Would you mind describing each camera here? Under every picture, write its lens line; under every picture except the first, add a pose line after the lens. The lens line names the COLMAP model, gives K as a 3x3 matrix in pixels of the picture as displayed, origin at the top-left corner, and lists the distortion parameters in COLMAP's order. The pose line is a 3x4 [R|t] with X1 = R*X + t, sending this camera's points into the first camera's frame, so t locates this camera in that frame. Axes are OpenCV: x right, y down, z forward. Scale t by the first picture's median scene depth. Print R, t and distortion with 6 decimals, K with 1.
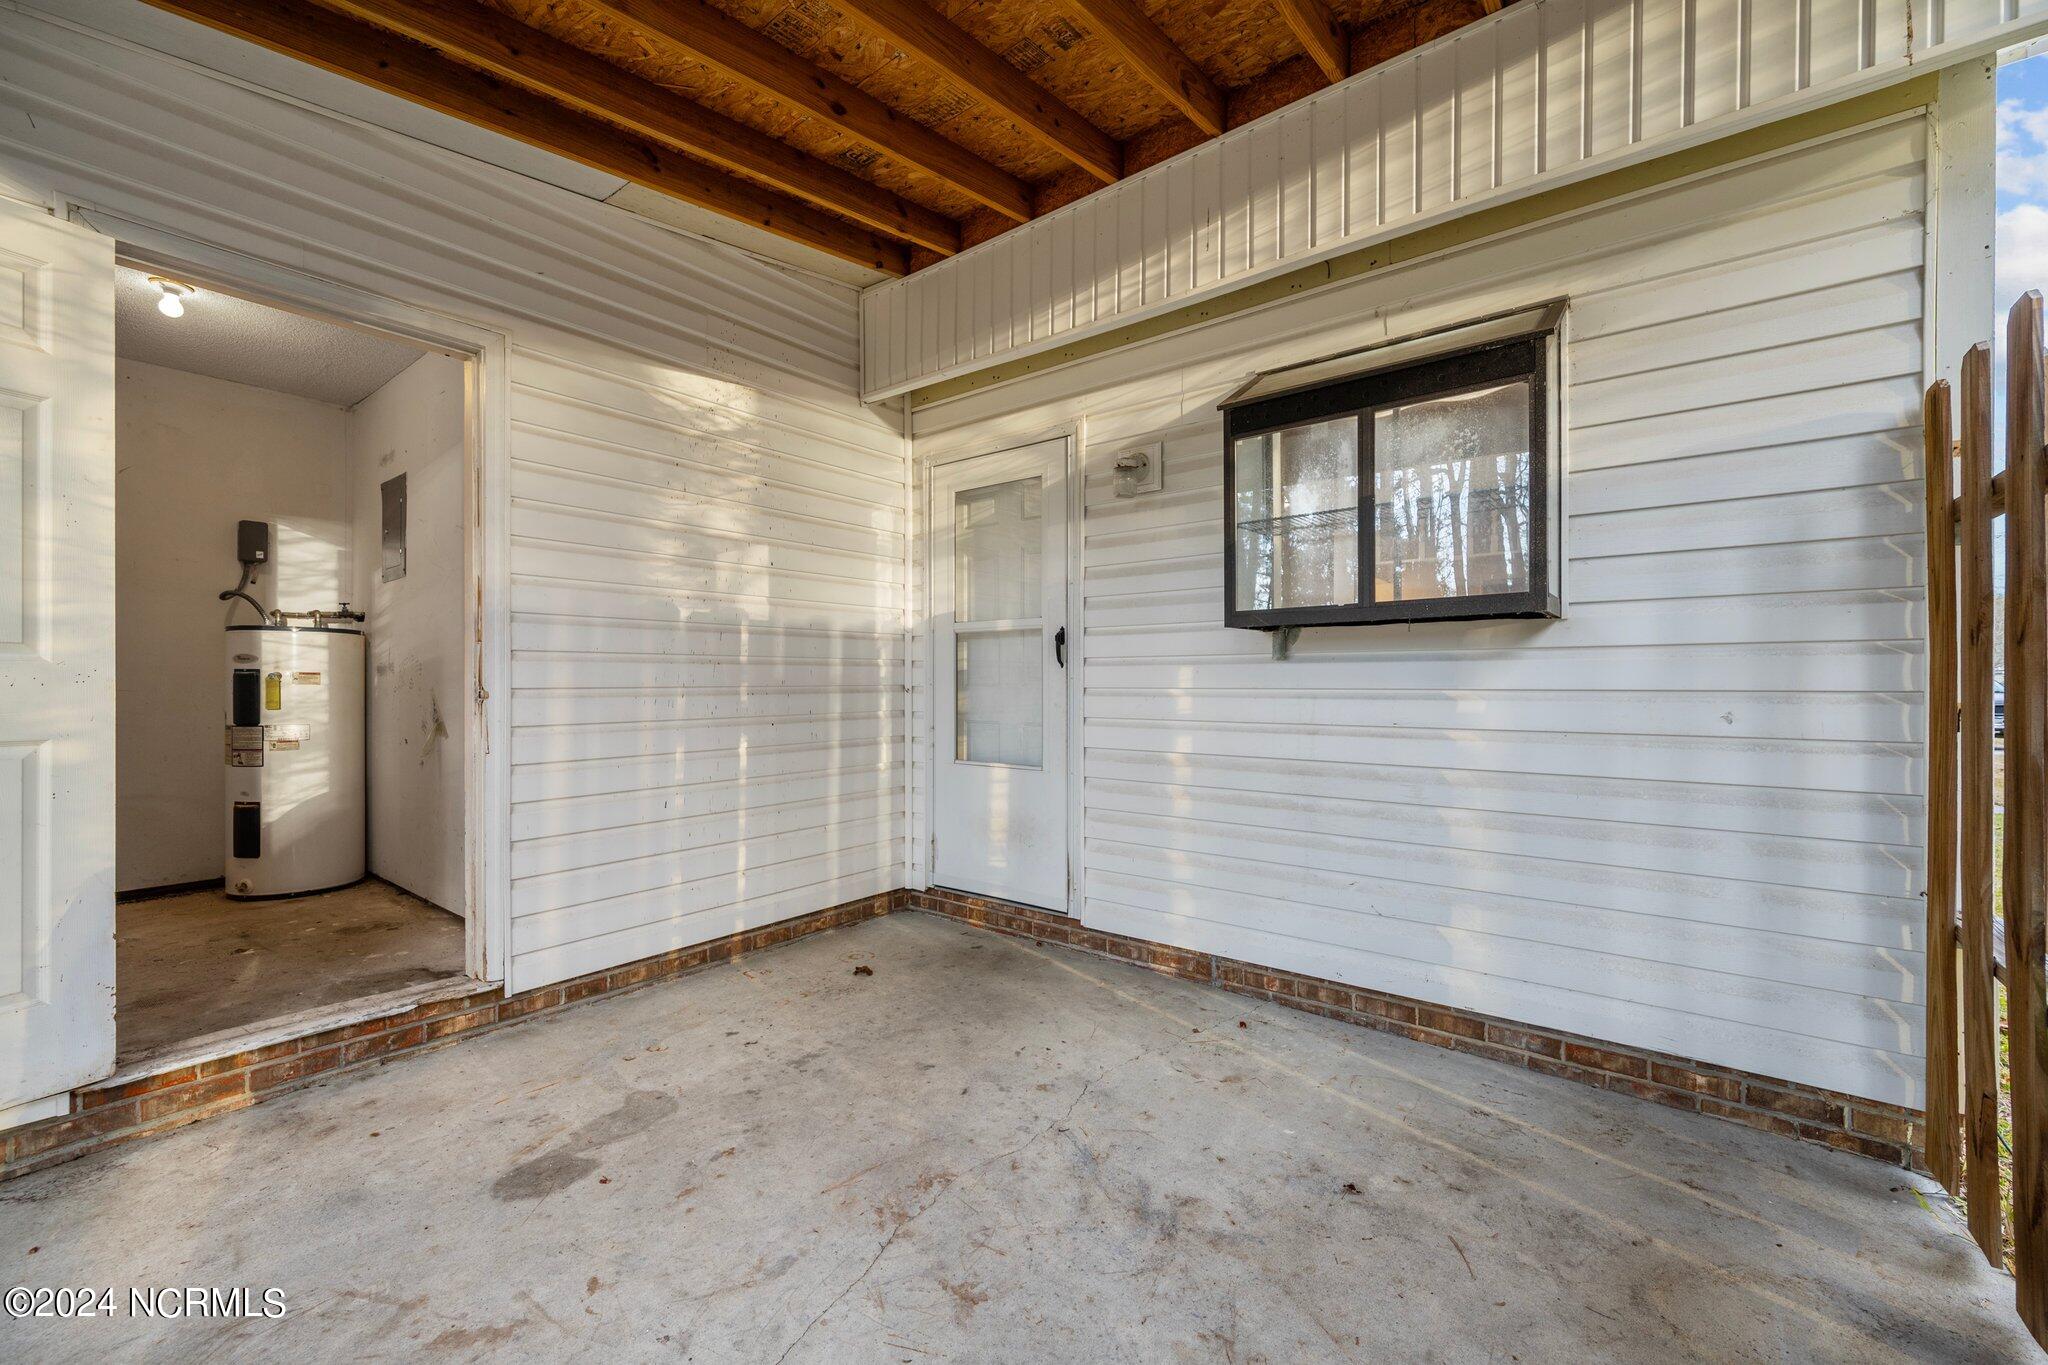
lens RADIAL K [[817.7, 0, 1025.4], [0, 817.7, 688.2], [0, 0, 1]] dist [-0.002016, 0.000119]
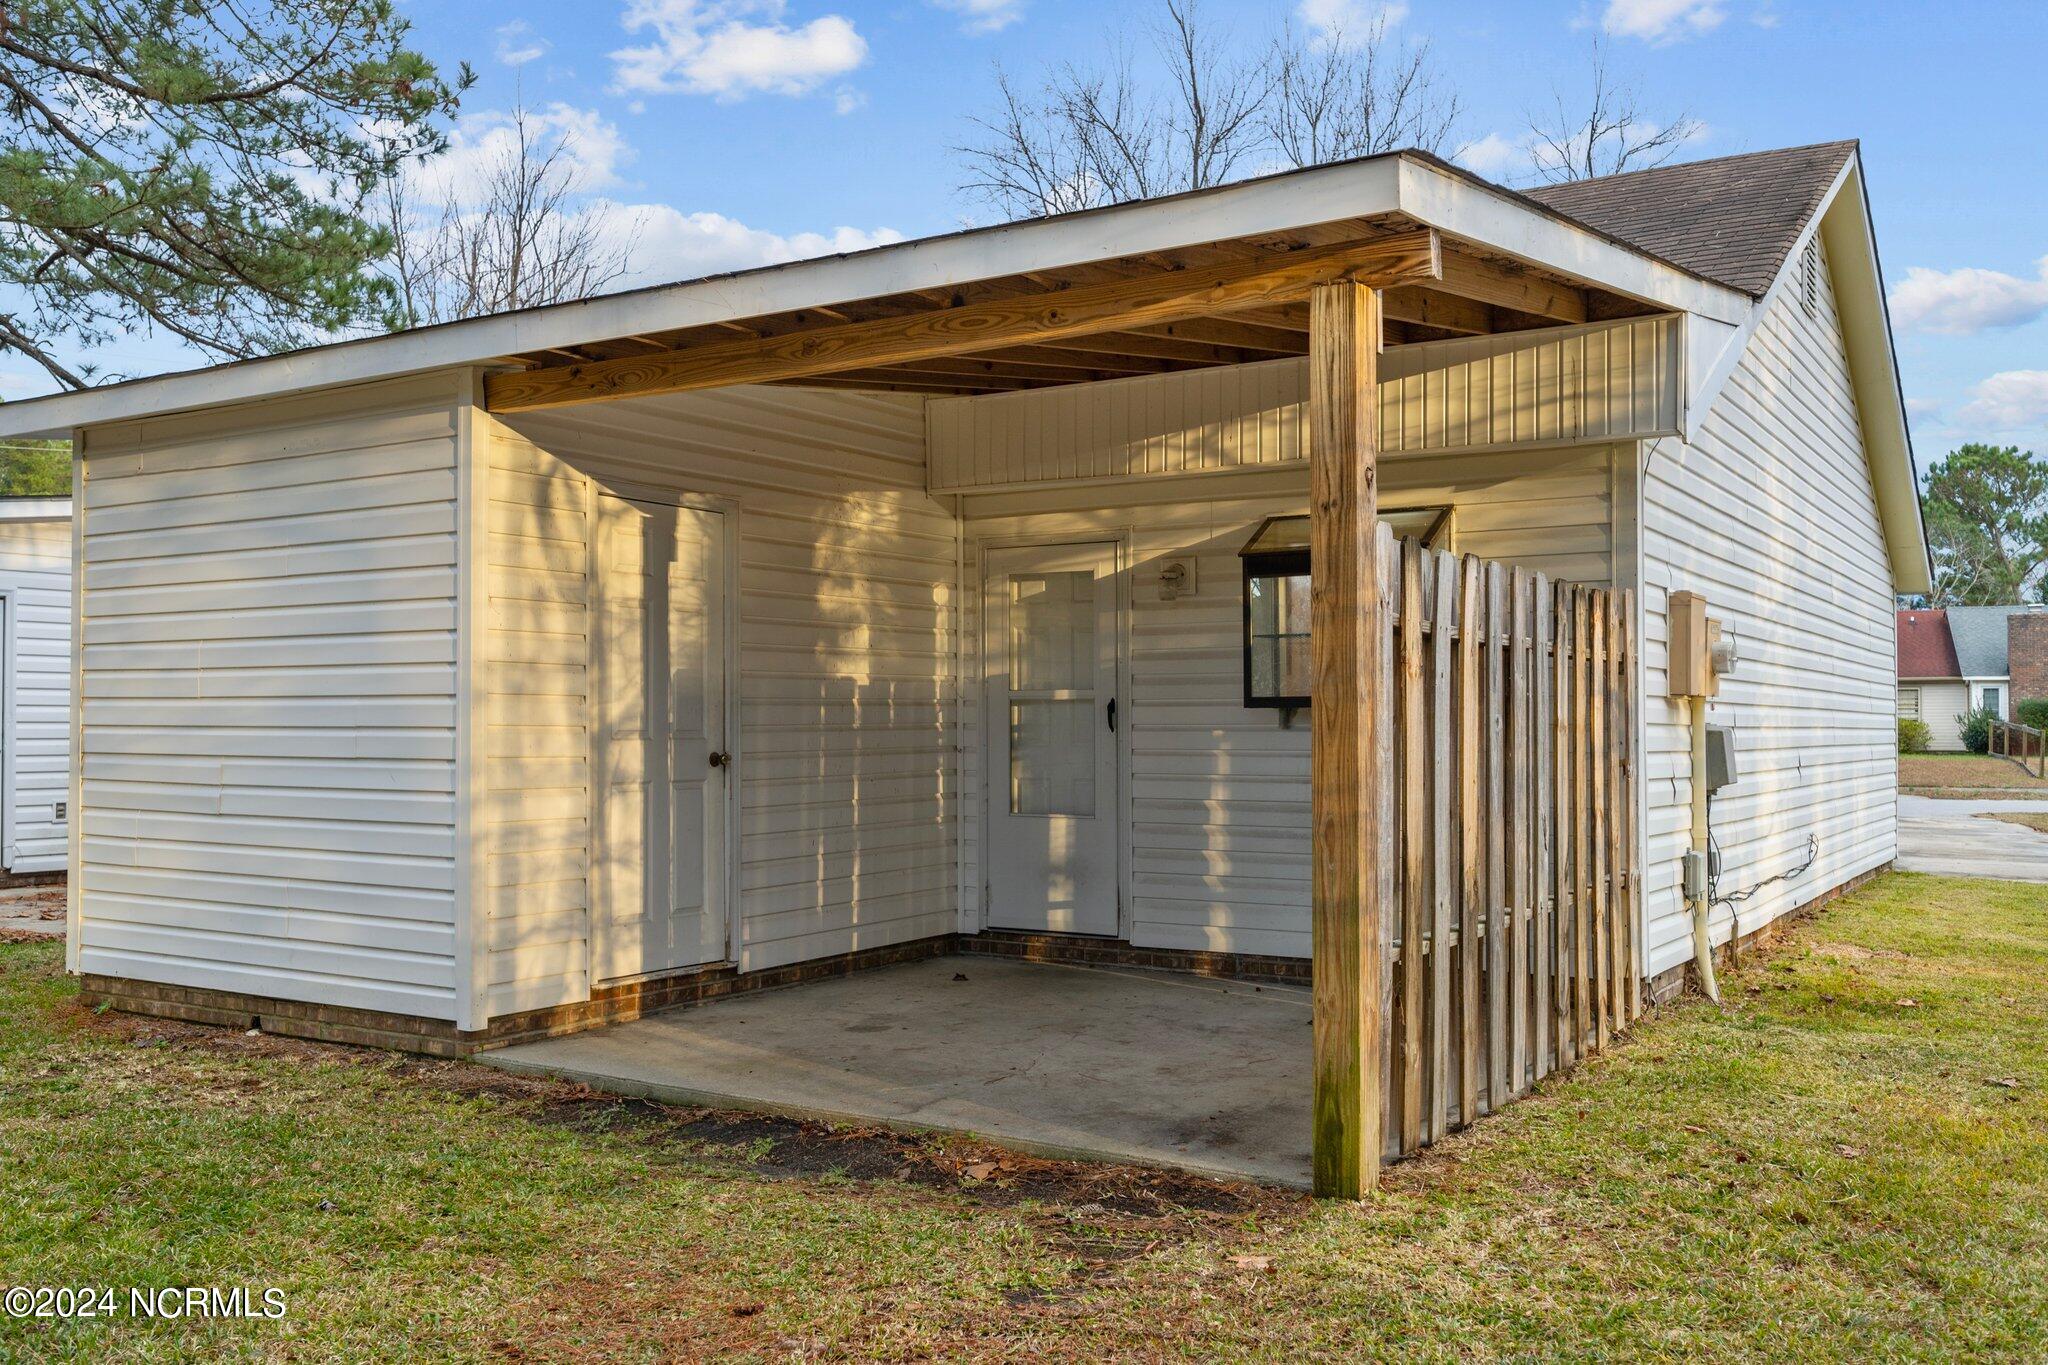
lens RADIAL K [[1793.8, 0, 1024.4], [0, 1793.8, 705.3], [0, 0, 1]] dist [-0.006185, -0.001319]
pose [[0.993759, -0.001074, 0.111544, -0.454466], [0.002627, 0.999902, -0.013774, -0.034068], [-0.111518, 0.013981, 0.993664, -1.932067]]
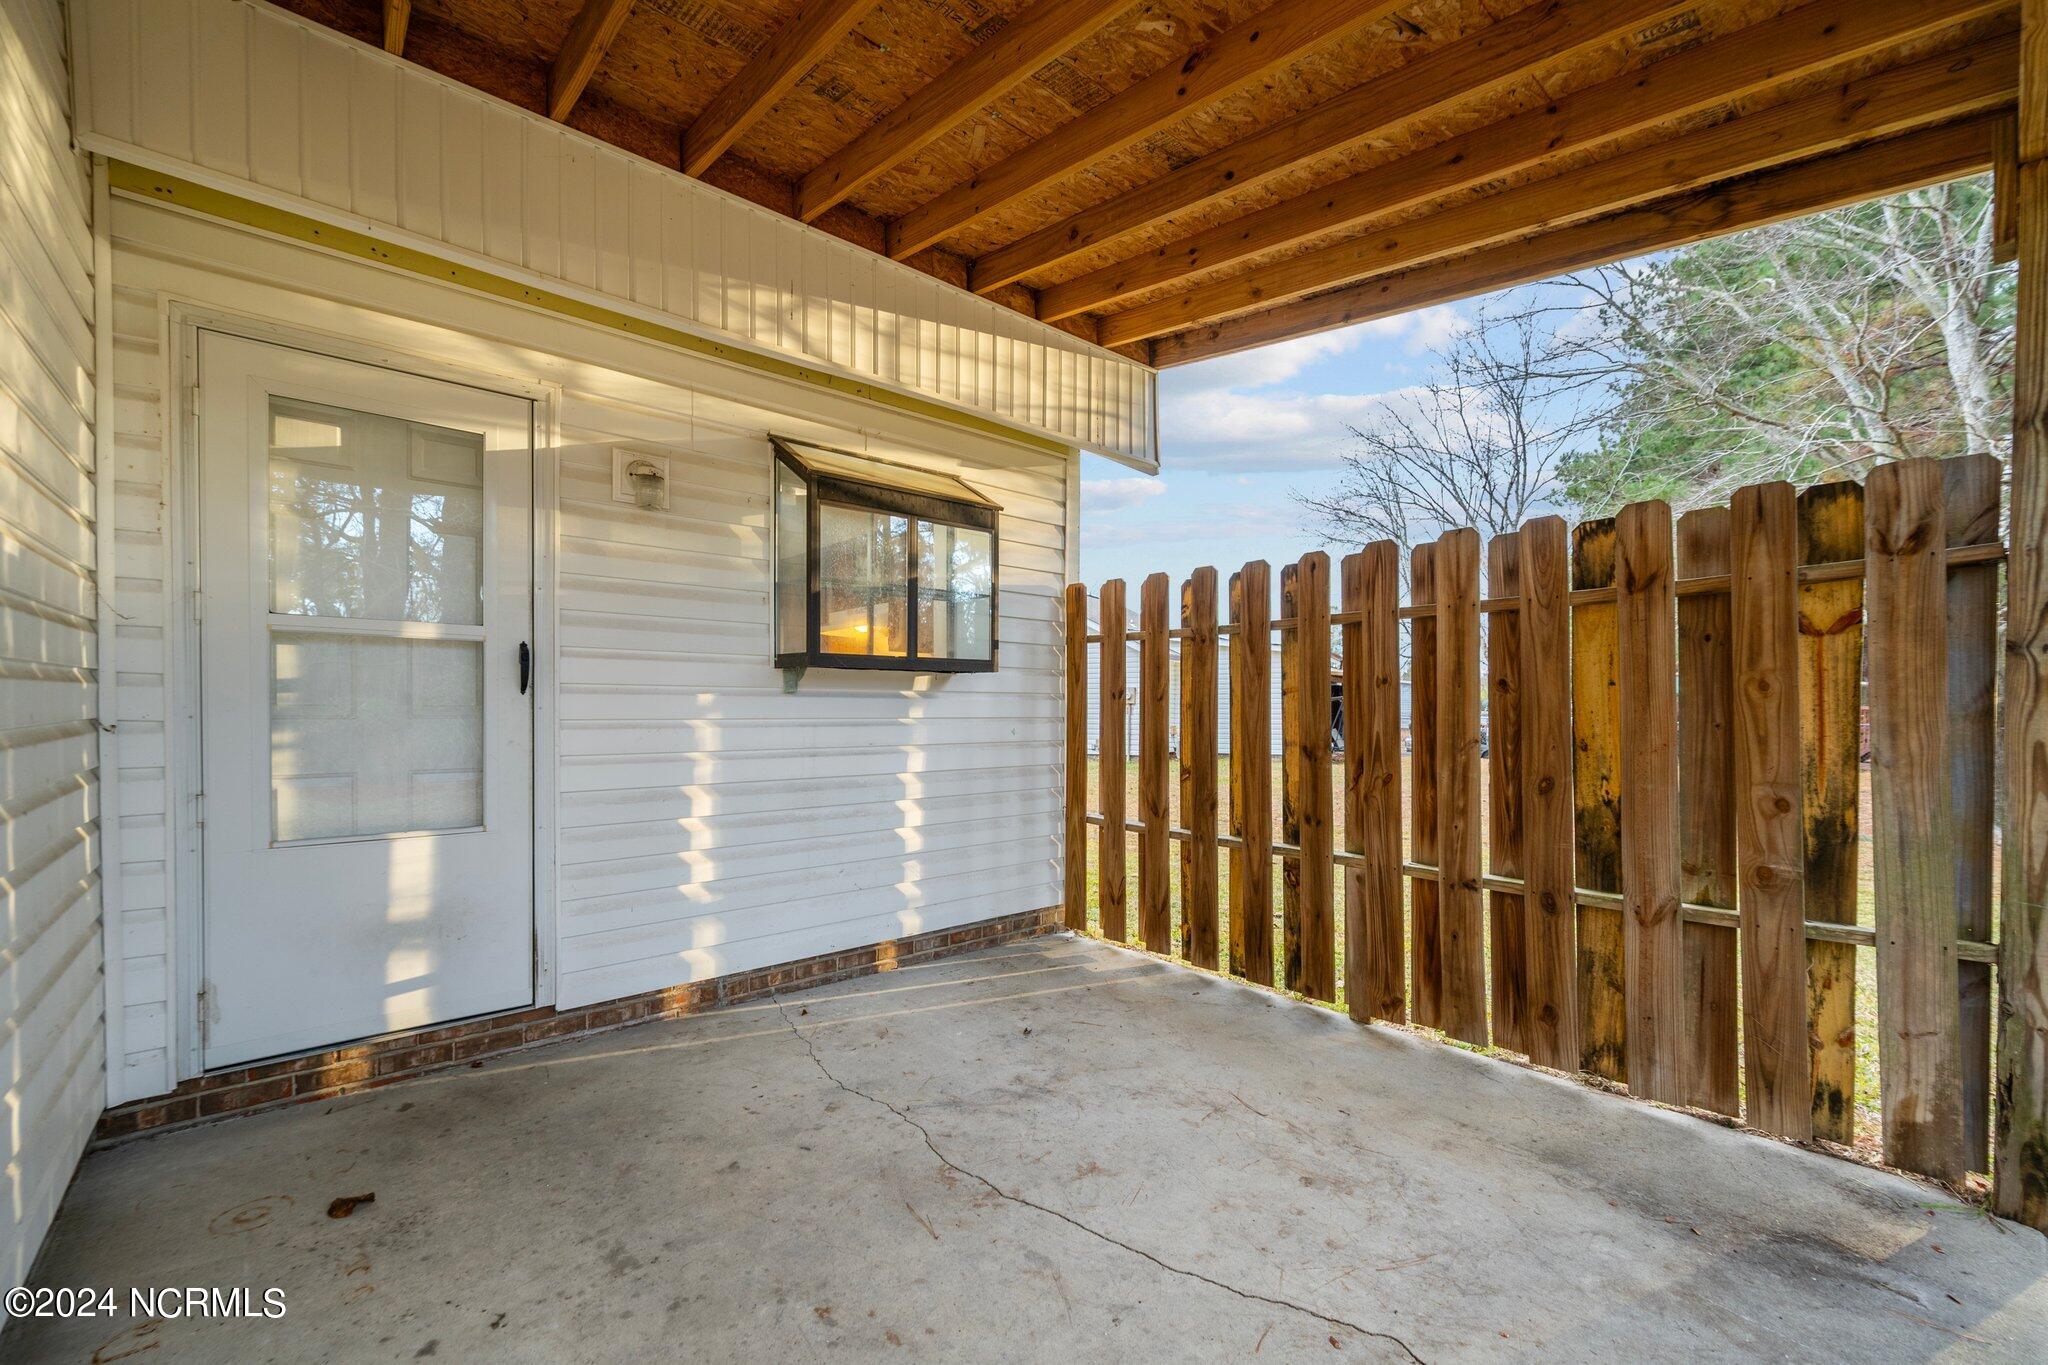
lens RADIAL K [[836.1, 0, 1022.6], [0, 836.1, 721.3], [0, 0, 1]] dist [-0.000668, -0.000130]
pose [[0.180486, -0.018034, 0.983412, -0.785895], [-0.002184, 0.999822, 0.018736, -0.018396], [-0.983575, -0.005529, 0.180414, 0.464710]]
